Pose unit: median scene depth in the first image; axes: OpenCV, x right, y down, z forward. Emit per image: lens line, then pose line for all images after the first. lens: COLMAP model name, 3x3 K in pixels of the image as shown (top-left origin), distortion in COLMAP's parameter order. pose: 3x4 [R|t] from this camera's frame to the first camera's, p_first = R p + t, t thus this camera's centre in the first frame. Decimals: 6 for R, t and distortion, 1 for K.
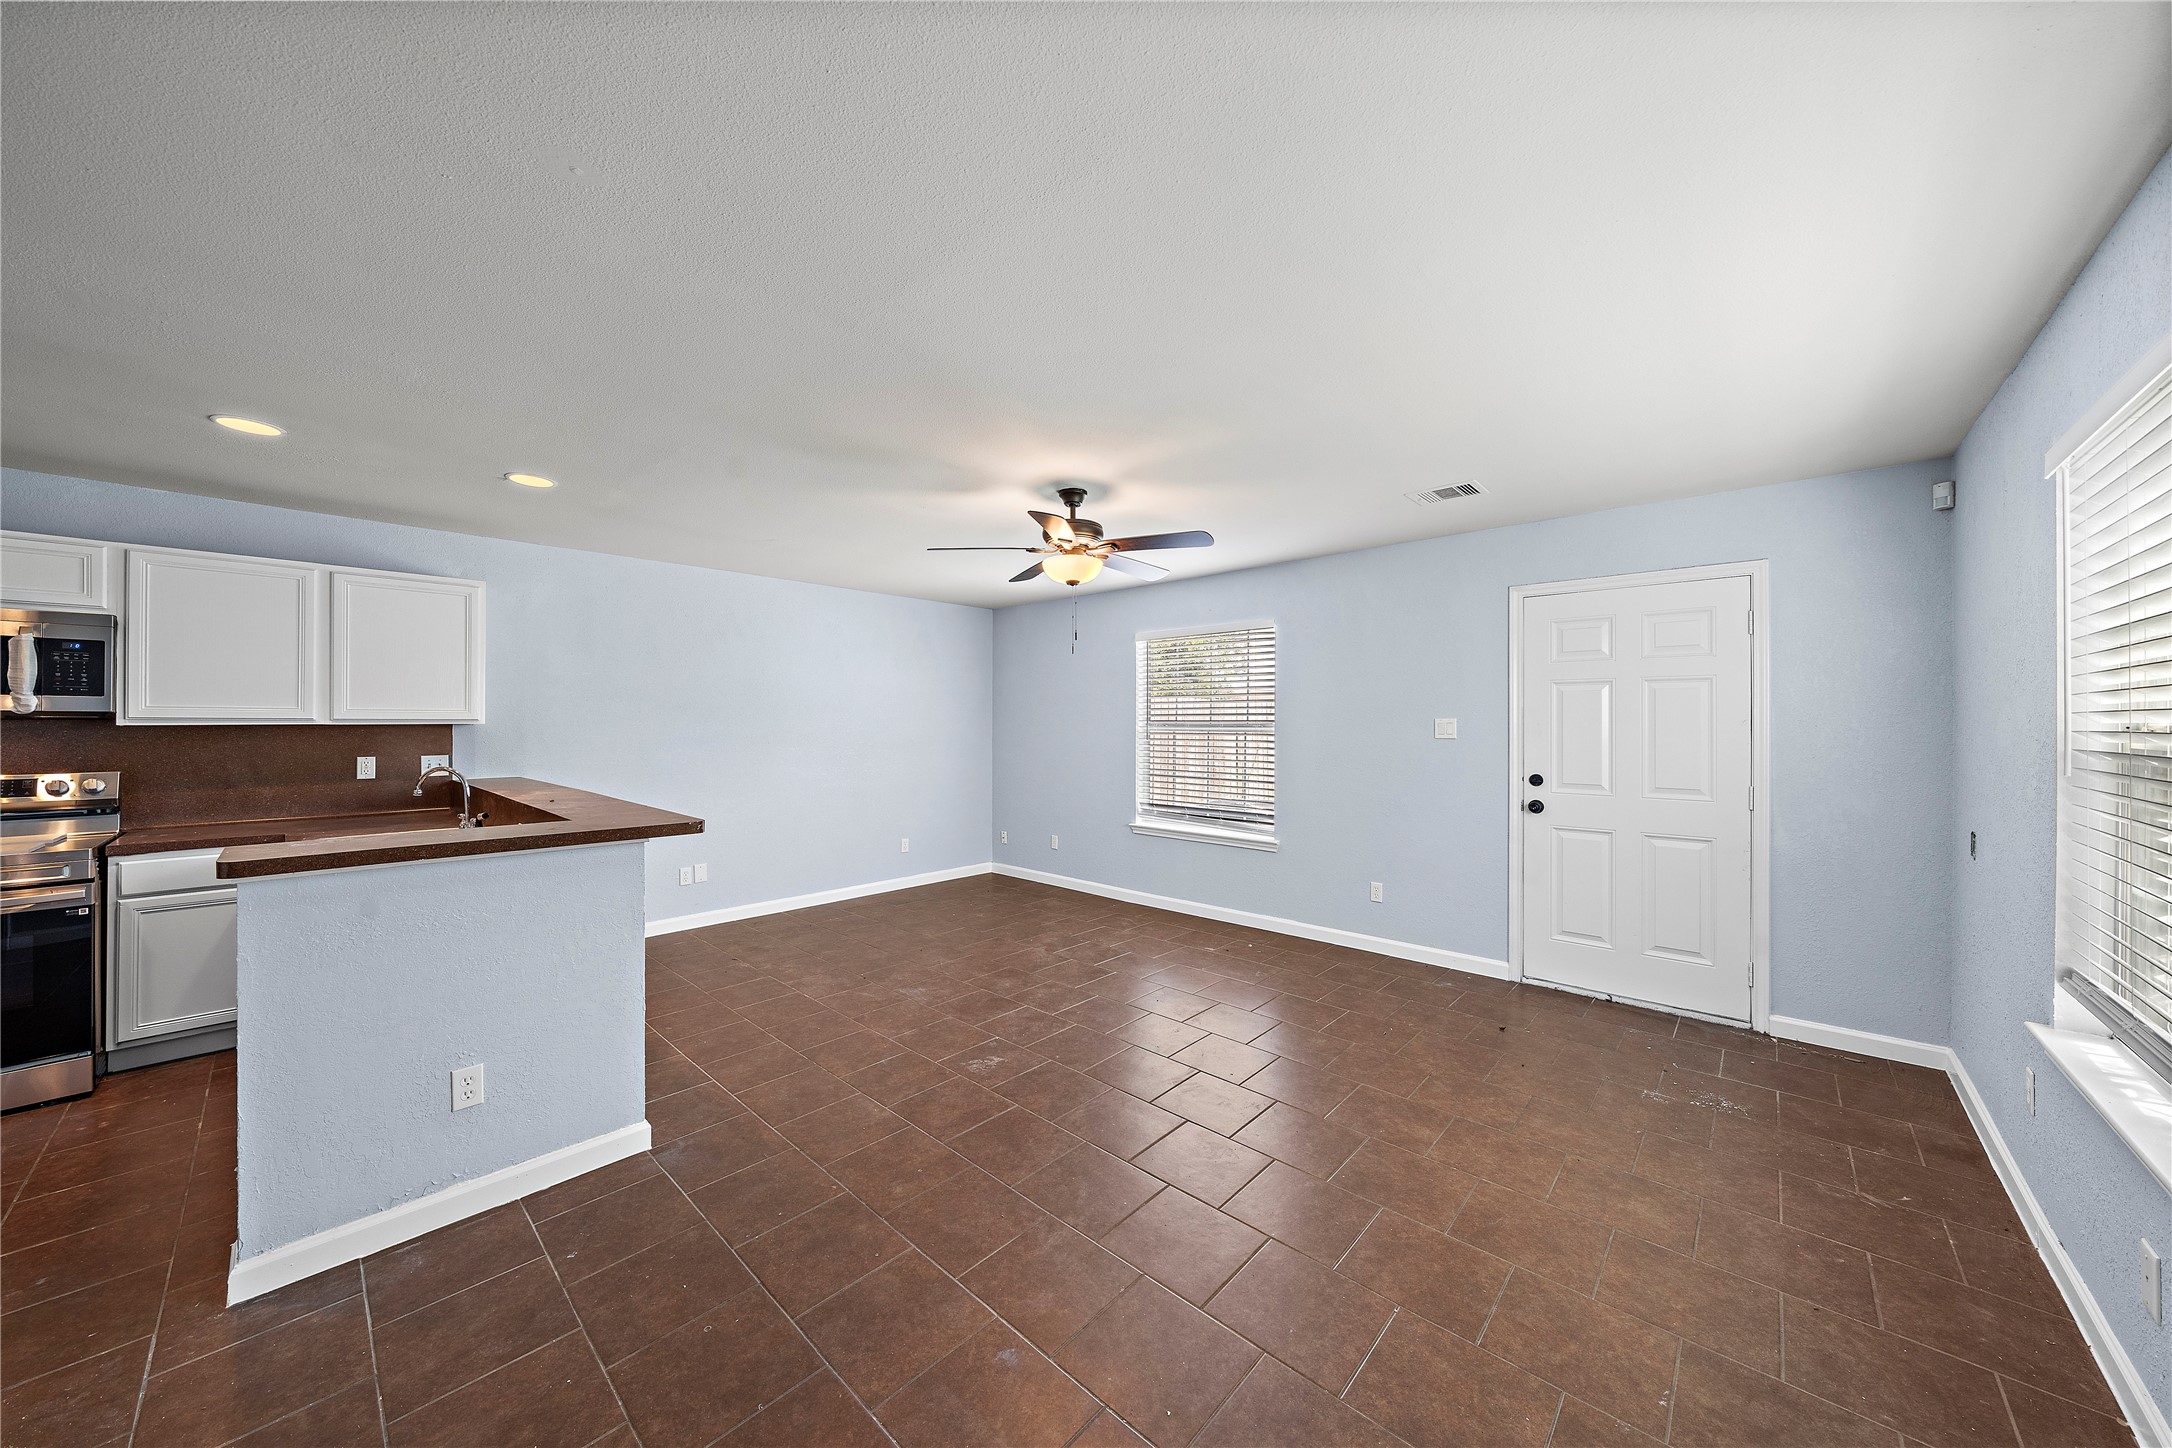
lens RADIAL K [[741.1, 0, 1082.3], [0, 741.1, 716.8], [0, 0, 1]] dist [-0.007687, 0.000505]
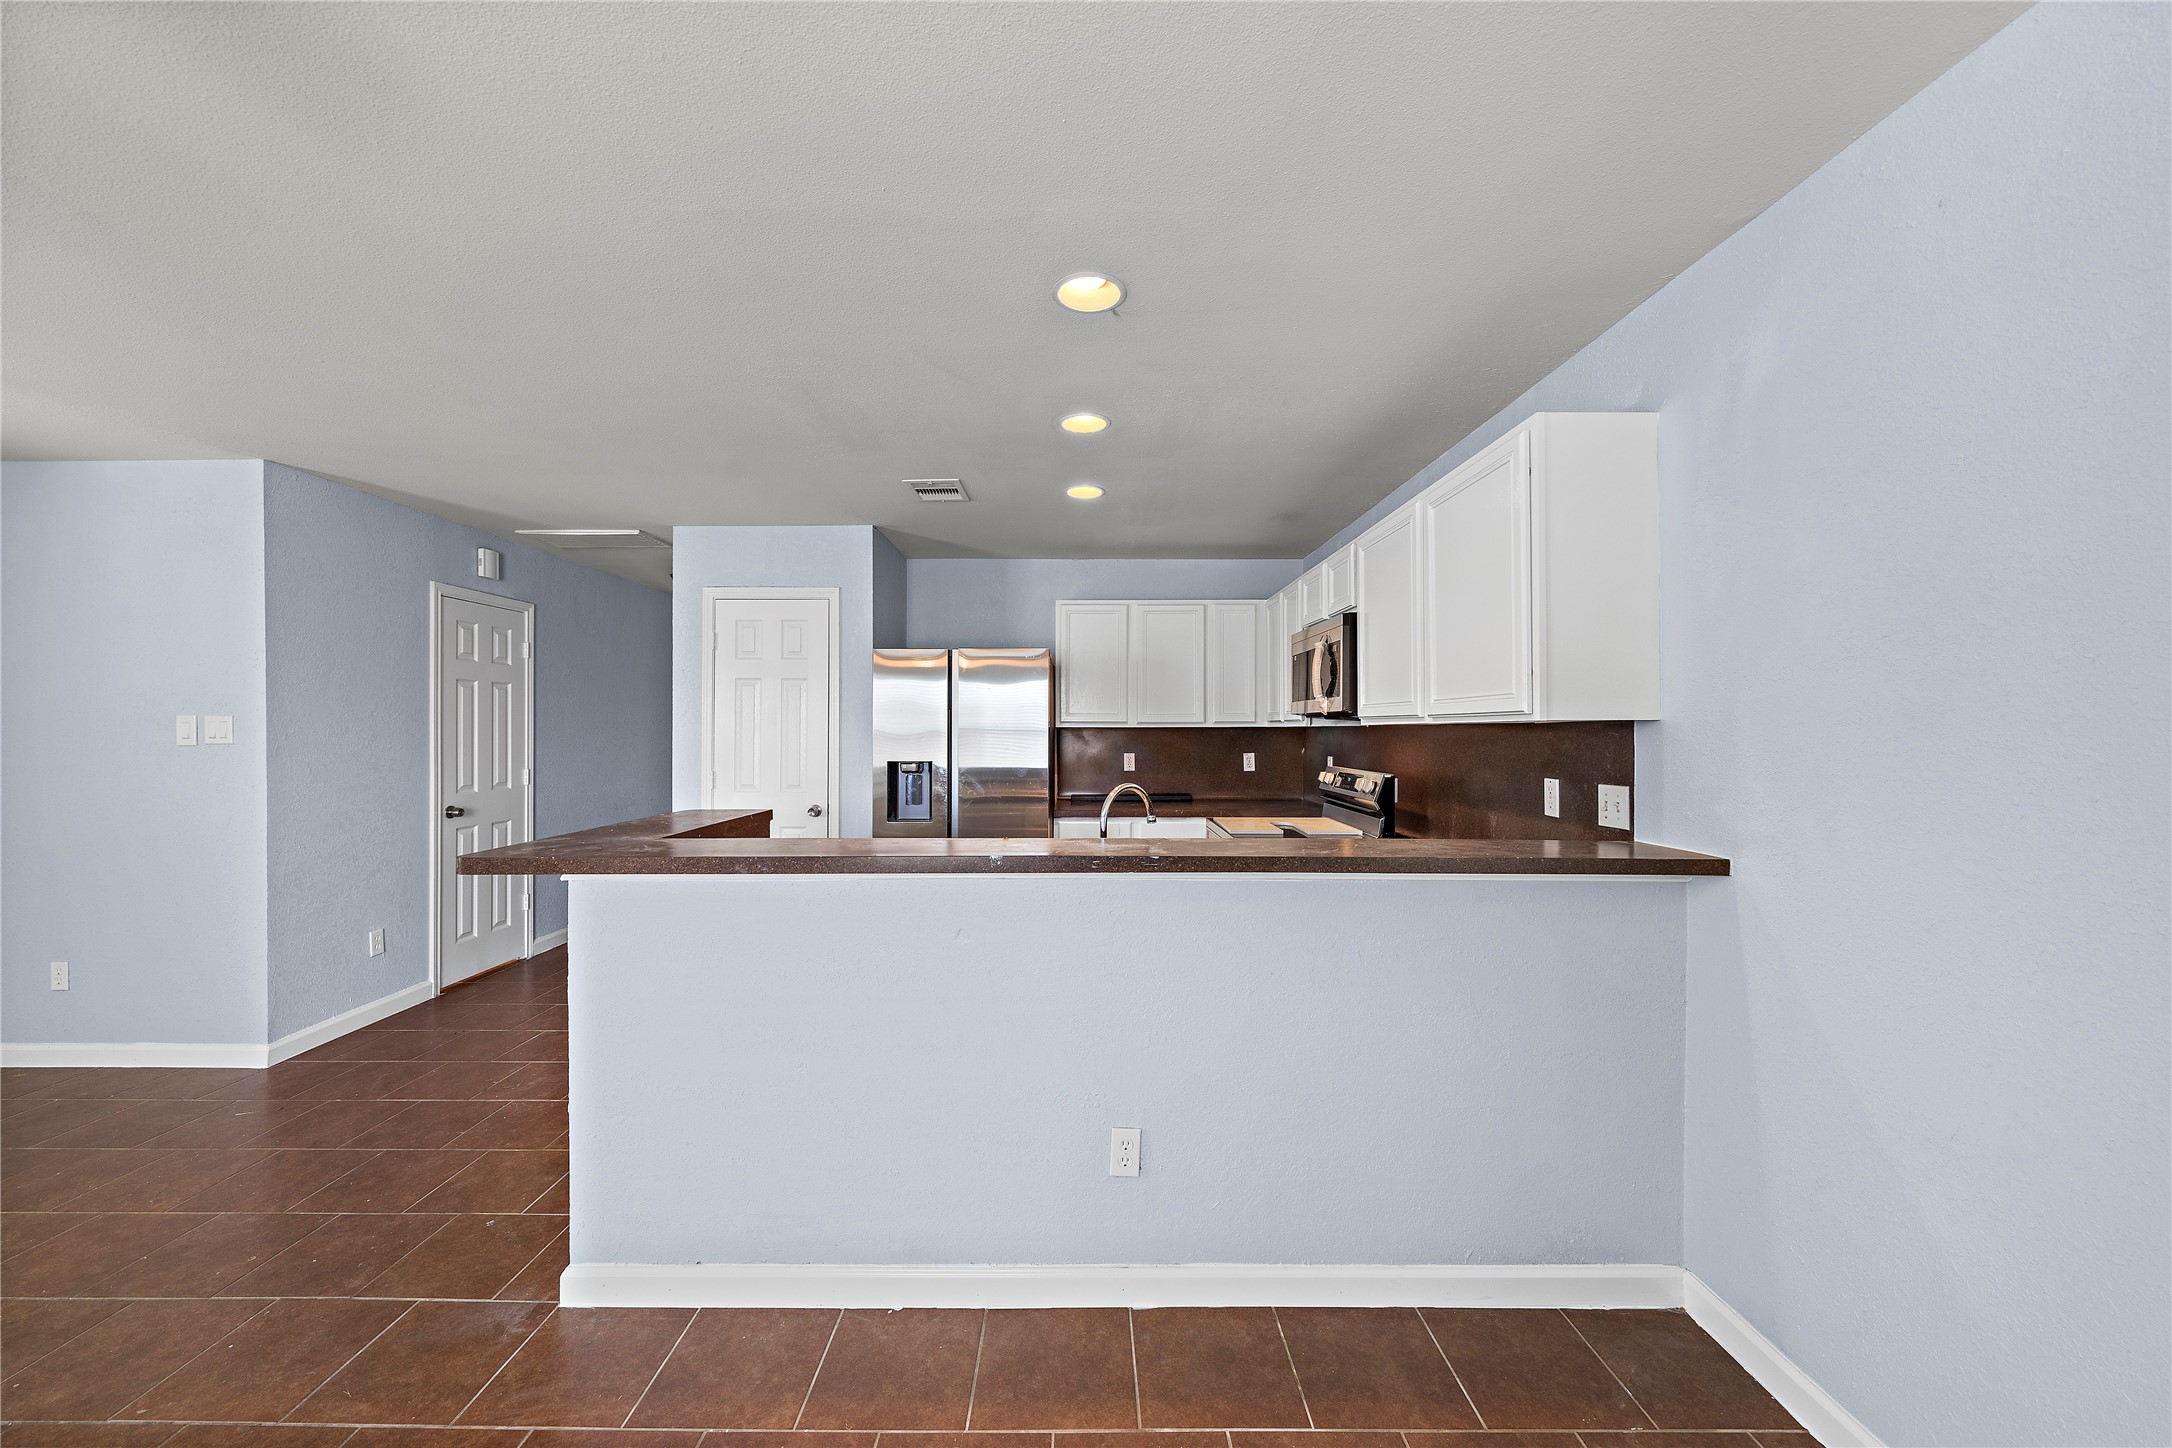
lens RADIAL K [[781.1, 0, 1077.3], [0, 781.1, 730.3], [0, 0, 1]] dist [-0.006885, 0.001023]
pose [[-0.732034, 0.000382, -0.681268, -0.307146], [0.004167, 0.999984, -0.003918, 0.018269], [0.681255, -0.005707, -0.732024, 1.335683]]
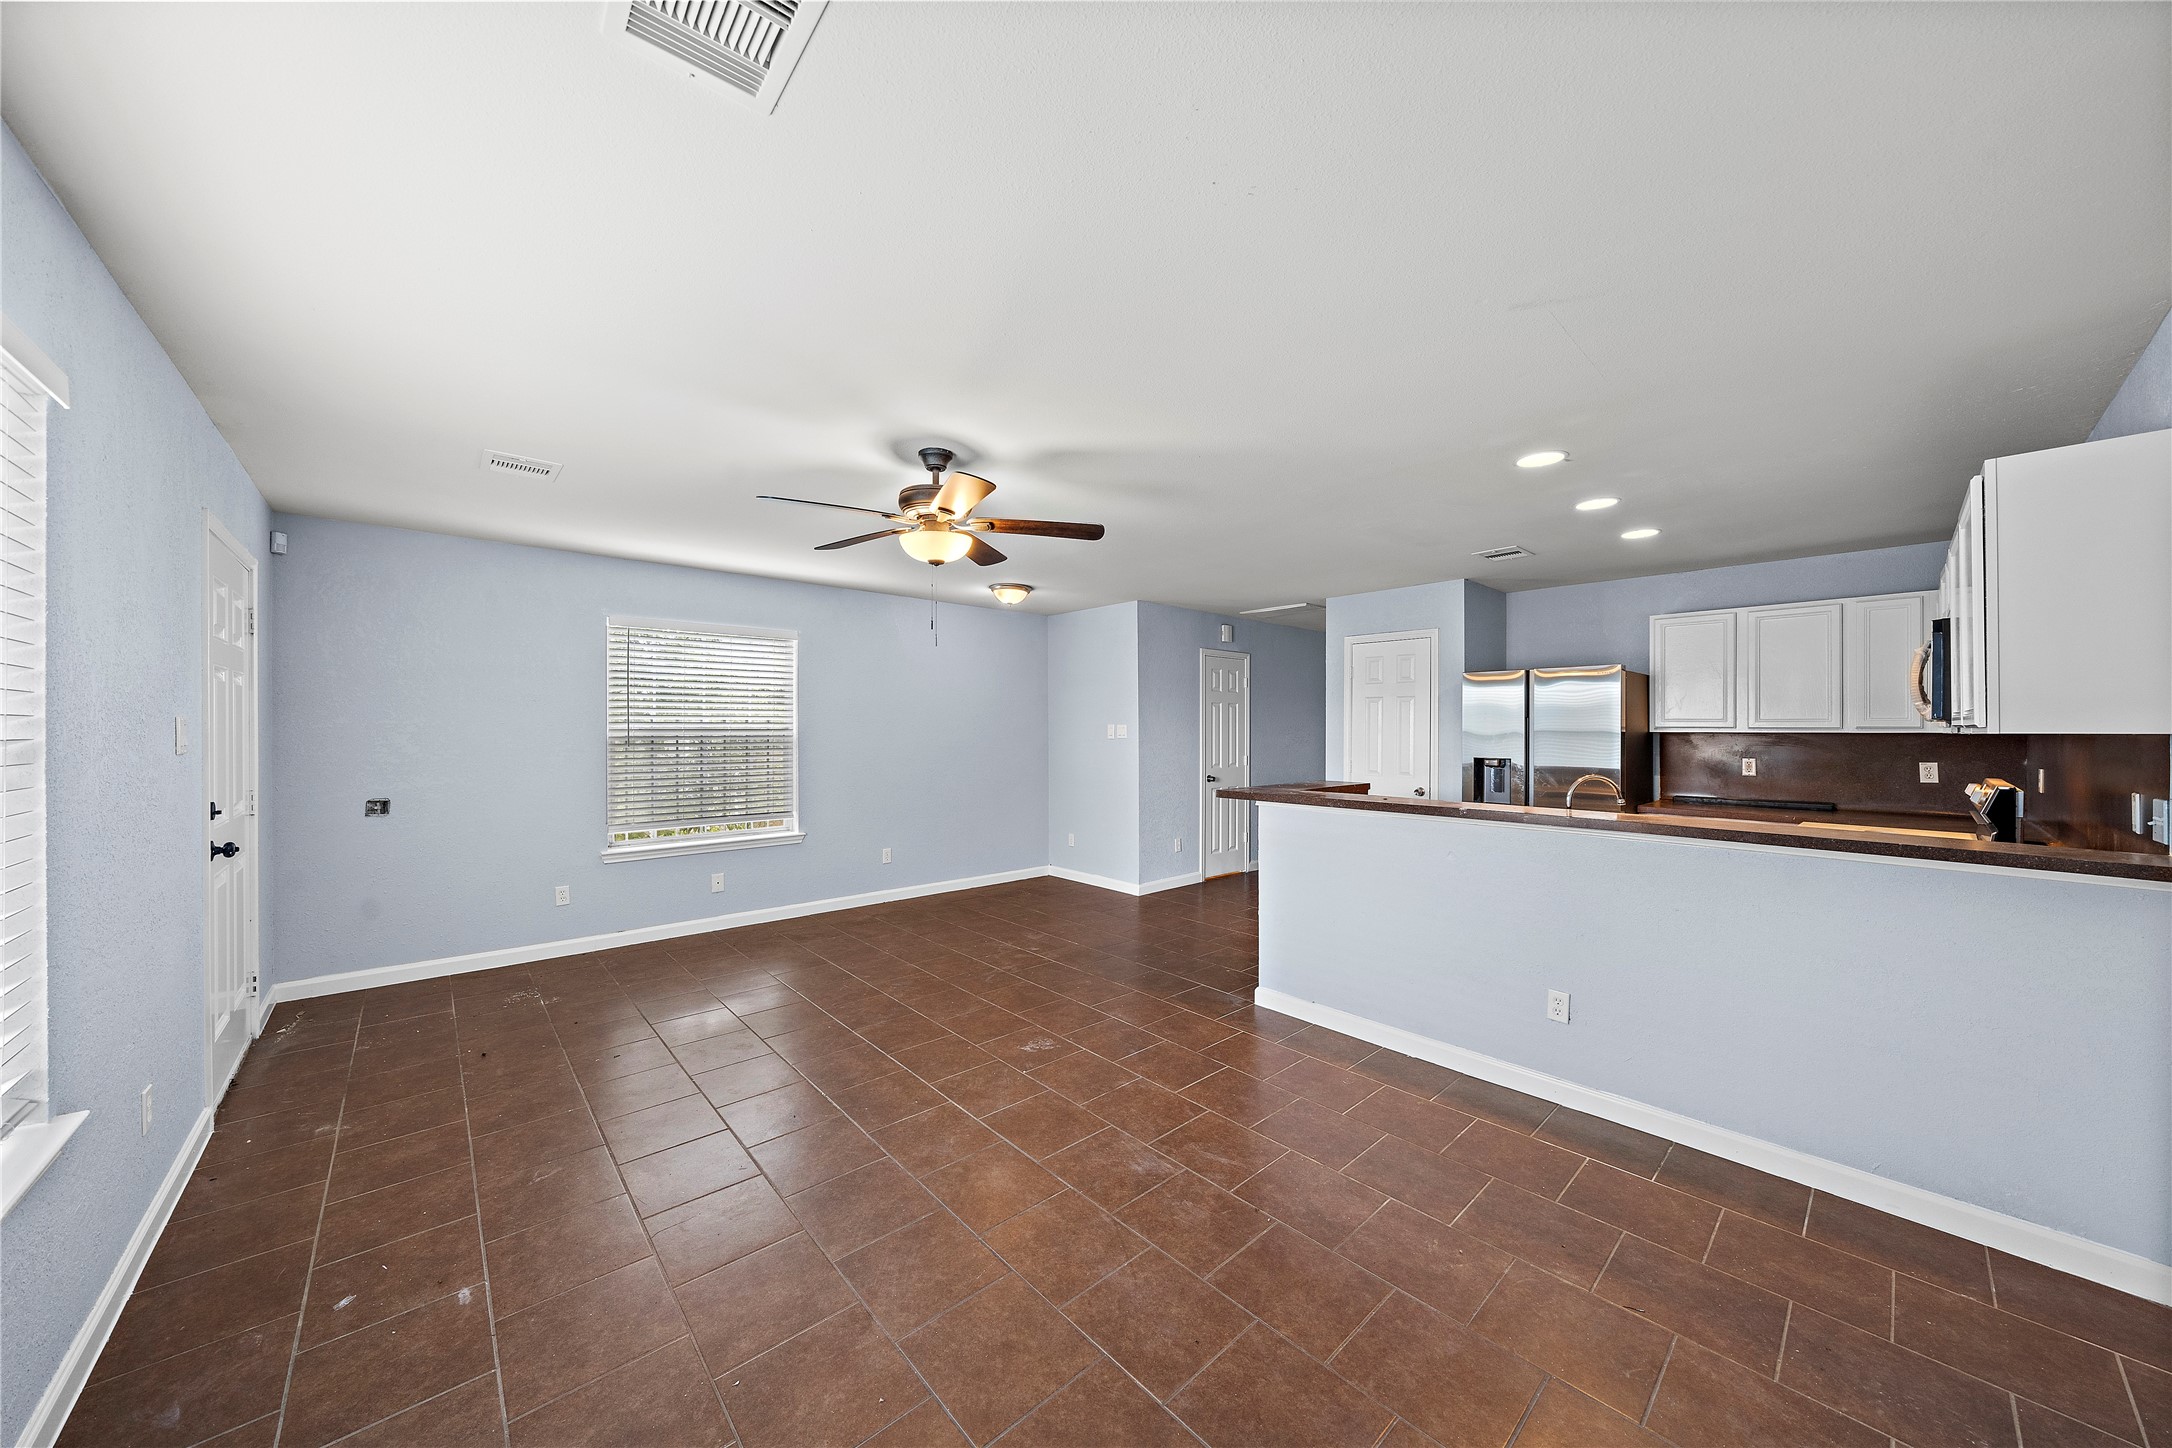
lens RADIAL K [[741.1, 0, 1084.0], [0, 741.1, 718.4], [0, 0, 1]] dist [-0.007687, 0.000505]
pose [[-0.996314, -0.002687, 0.085740, -0.252322], [-0.004338, 0.999809, -0.019068, 0.013104], [-0.085672, -0.019370, -0.996135, 1.813434]]
